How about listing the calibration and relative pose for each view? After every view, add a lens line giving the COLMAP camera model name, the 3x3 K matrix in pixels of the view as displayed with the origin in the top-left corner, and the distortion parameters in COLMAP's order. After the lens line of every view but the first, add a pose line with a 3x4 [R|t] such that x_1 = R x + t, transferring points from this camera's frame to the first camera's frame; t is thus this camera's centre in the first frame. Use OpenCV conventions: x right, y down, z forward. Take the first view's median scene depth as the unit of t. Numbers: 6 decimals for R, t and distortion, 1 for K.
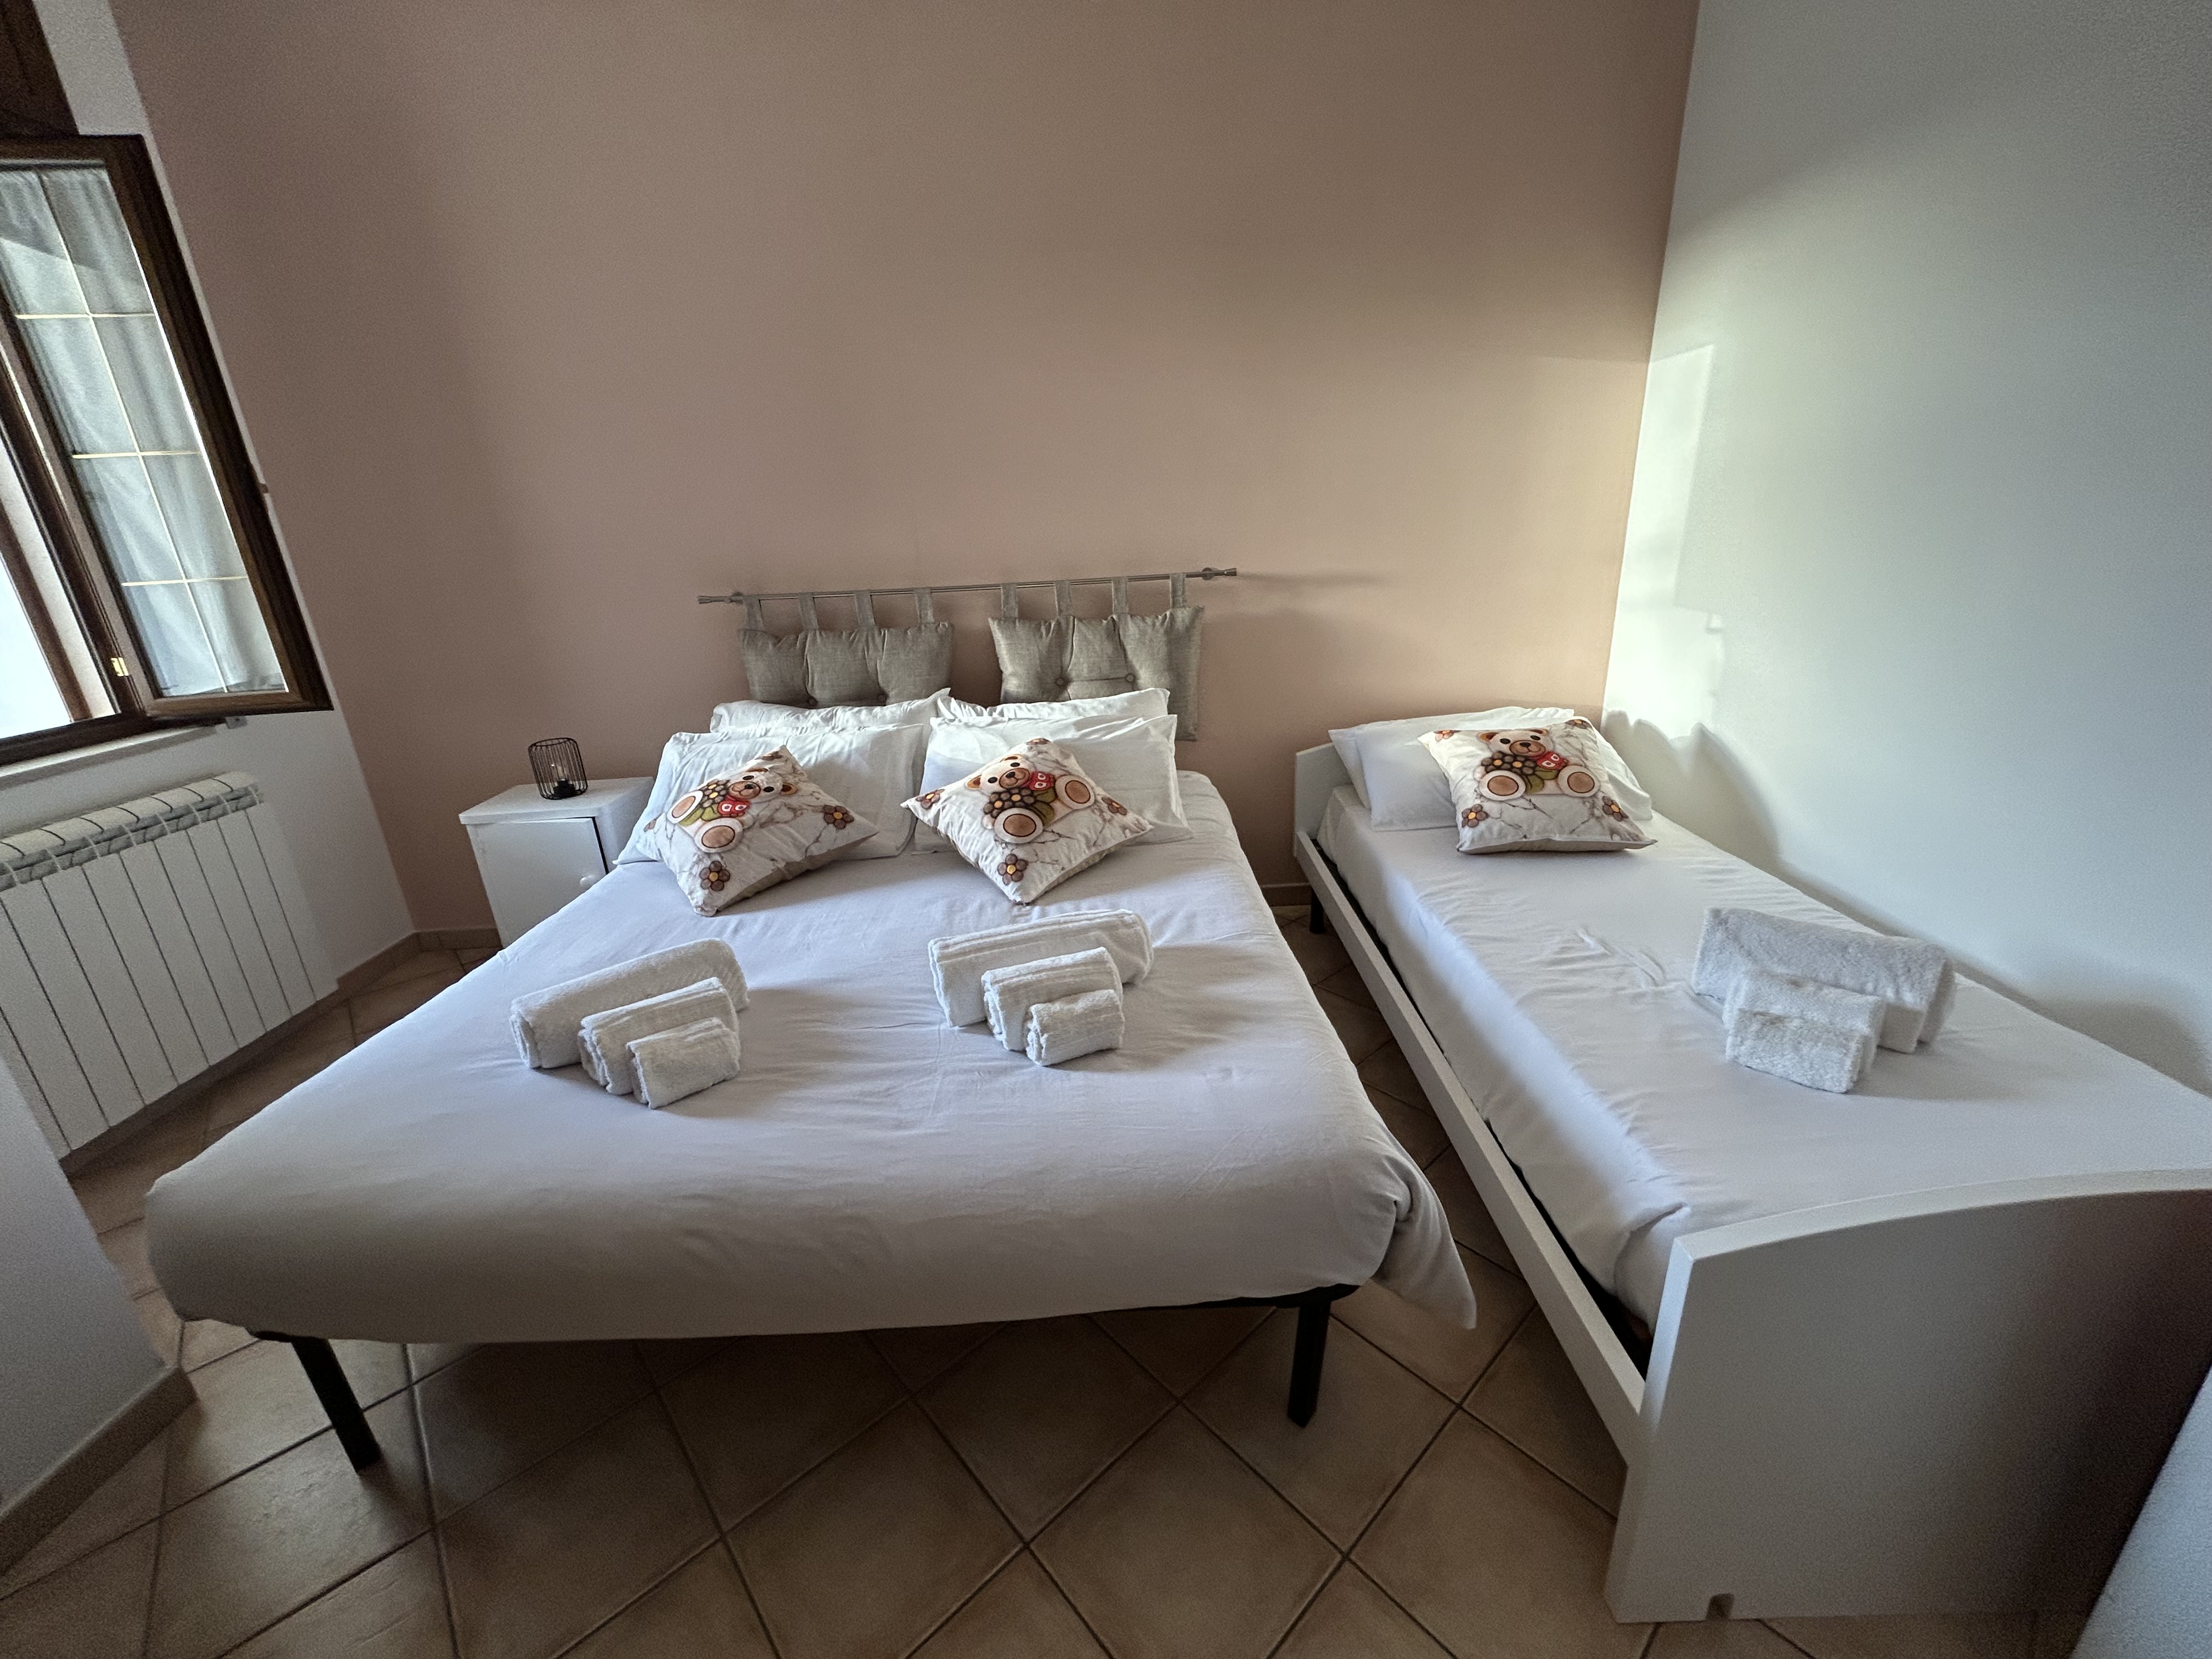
lens RADIAL K [[893.0, 0, 1099.1], [0, 893.0, 824.0], [0, 0, 1]] dist [0.001007, -0.000995]
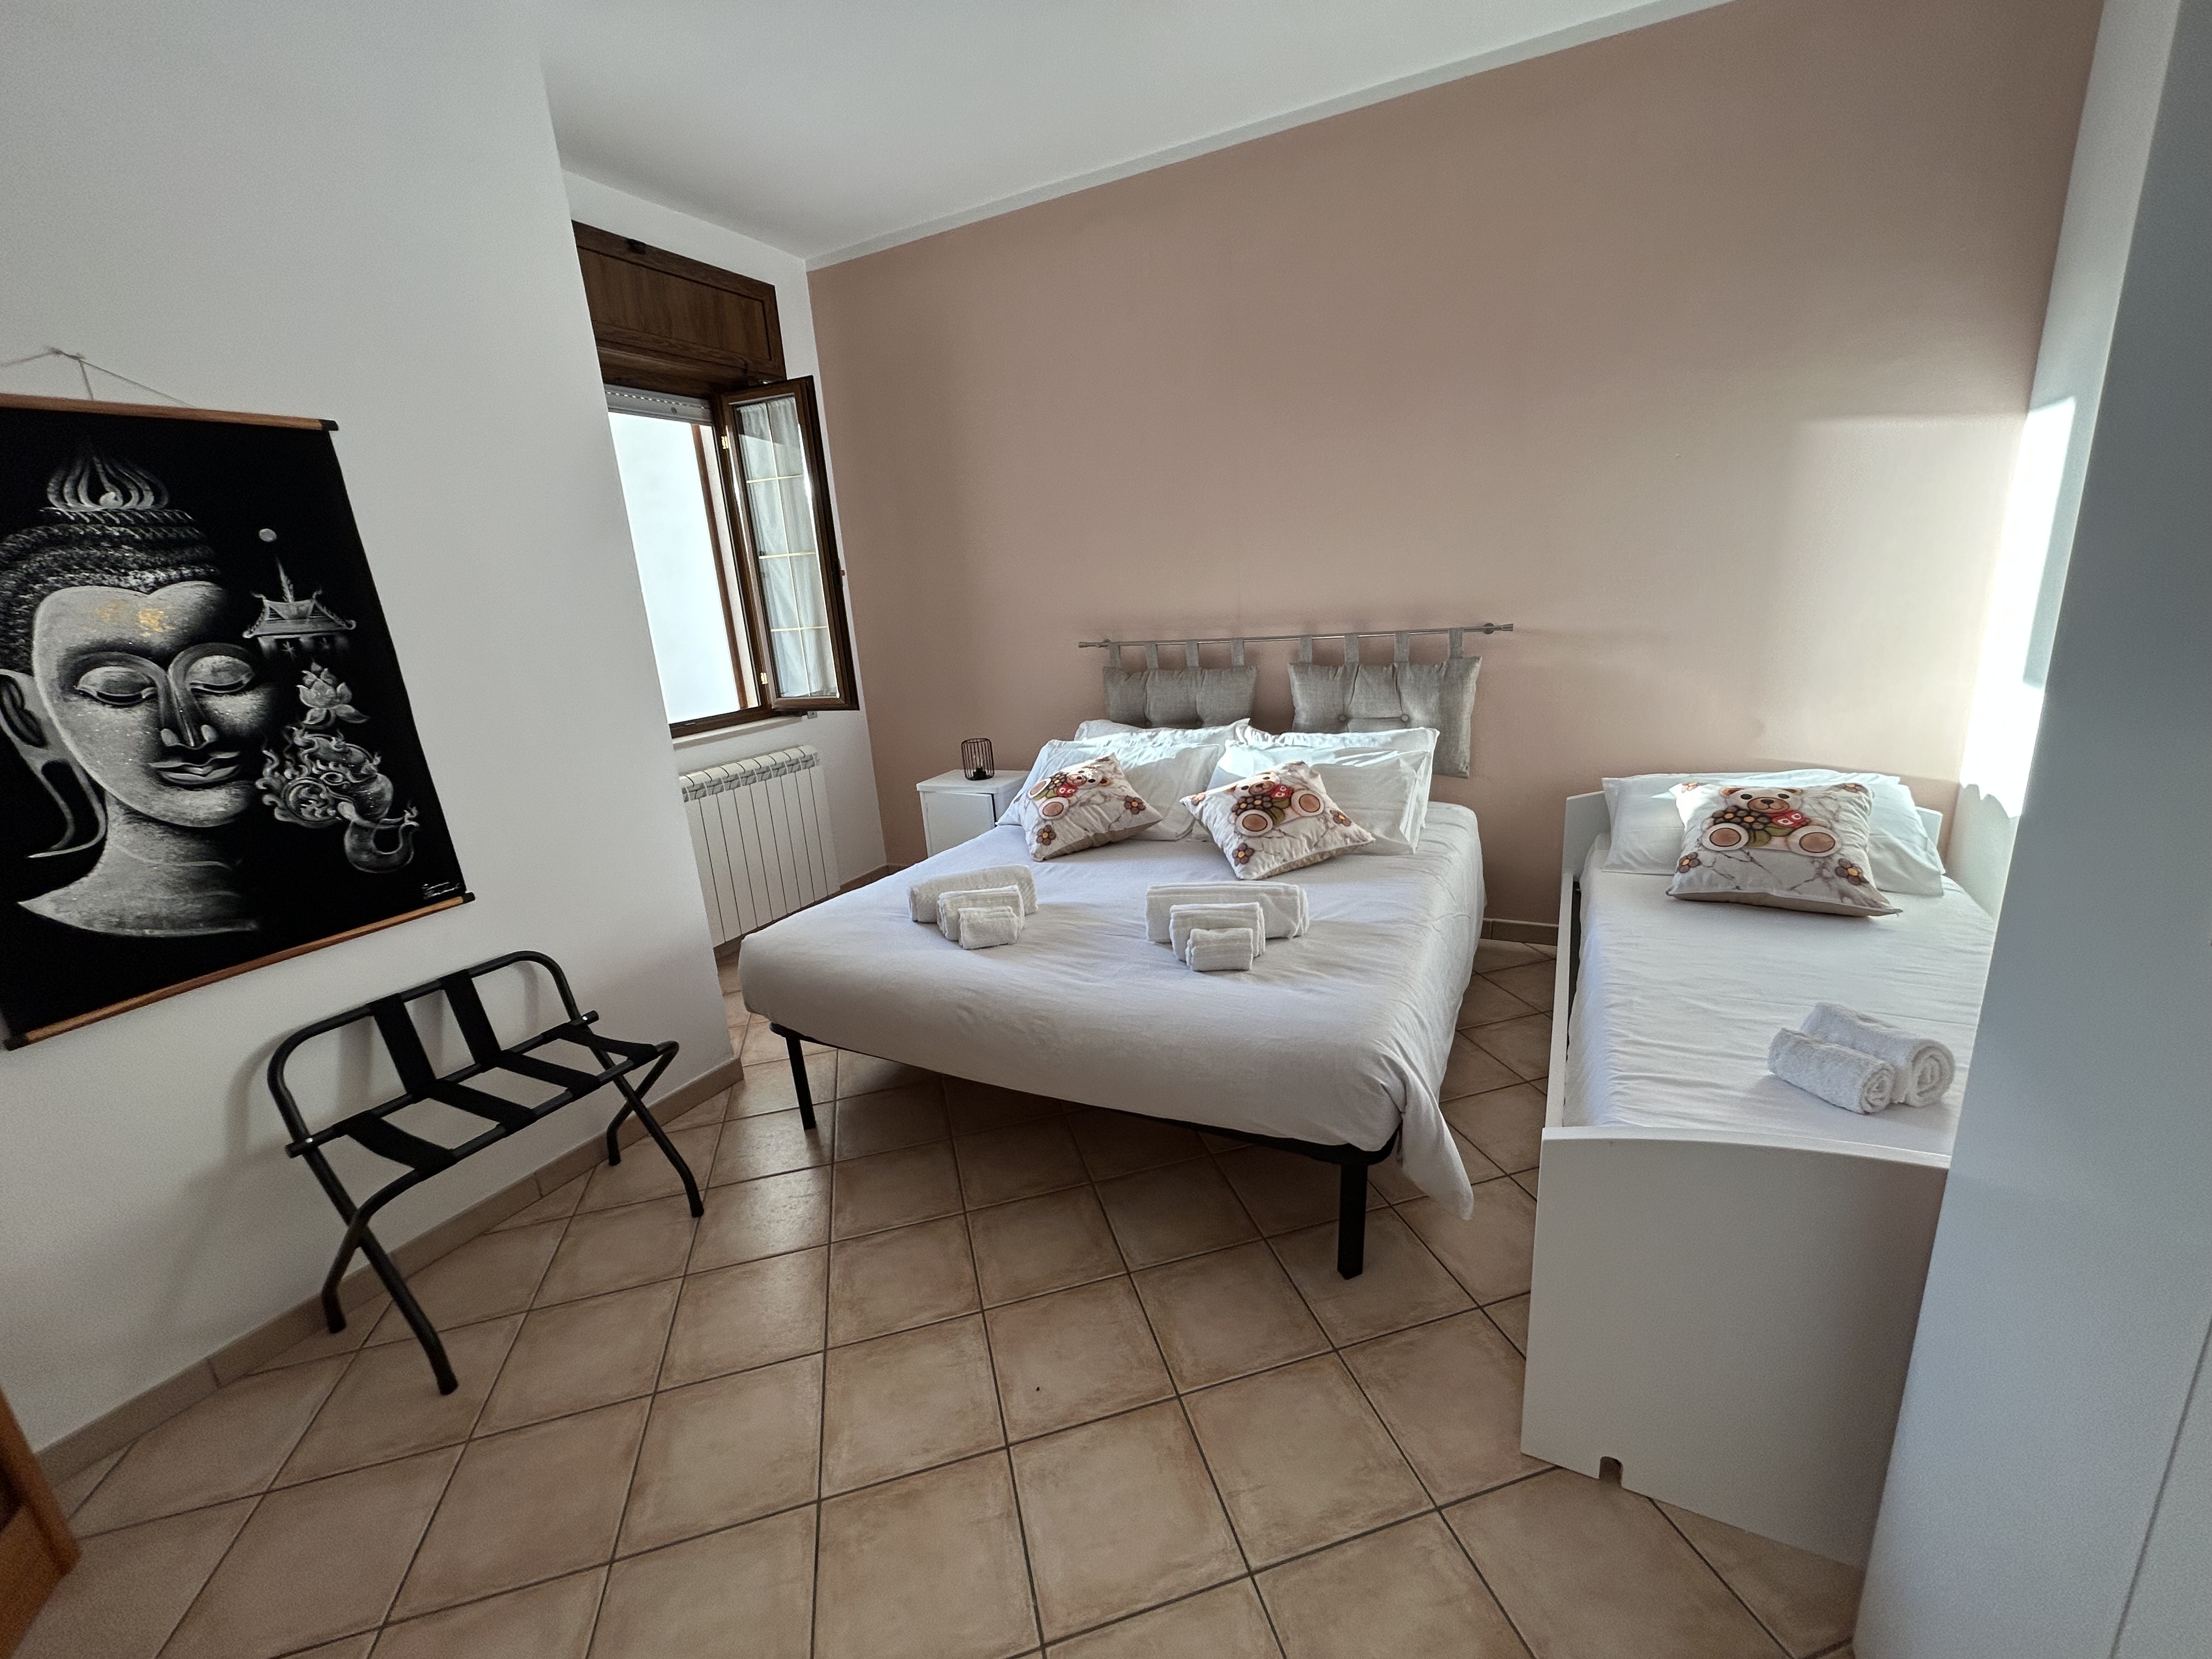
lens RADIAL K [[893.0, 0, 1102.4], [0, 893.0, 825.4], [0, 0, 1]] dist [0.001007, -0.000995]
pose [[0.893992, 0.105656, -0.435449, 0.260830], [-0.123523, 0.992259, -0.012839, 0.046358], [0.430721, 0.065266, 0.900122, -0.245976]]
